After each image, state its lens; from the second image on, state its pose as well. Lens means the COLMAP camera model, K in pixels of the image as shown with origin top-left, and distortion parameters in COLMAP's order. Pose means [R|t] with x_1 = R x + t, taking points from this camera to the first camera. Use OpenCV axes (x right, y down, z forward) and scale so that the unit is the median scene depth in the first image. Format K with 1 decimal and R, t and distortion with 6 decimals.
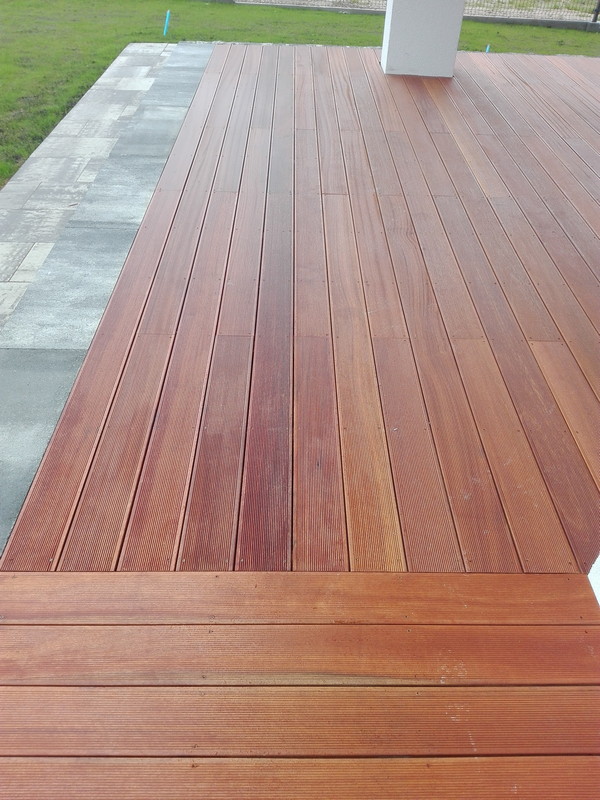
lens RADIAL K [[664.8, 0, 296.9], [0, 664.8, 407.7], [0, 0, 1]] dist [0.112191, -0.213821]
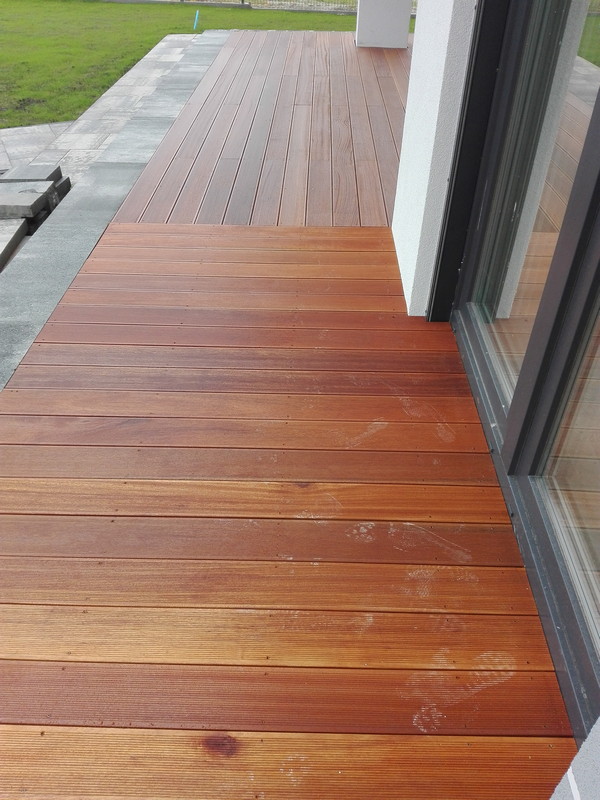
lens RADIAL K [[664.8, 0, 296.9], [0, 664.8, 407.7], [0, 0, 1]] dist [0.112191, -0.213821]
pose [[0.999117, 0.002029, -0.041976, 0.079075], [-0.003349, 0.999501, -0.031400, 0.302423], [0.041891, 0.031513, 0.998625, -0.368420]]
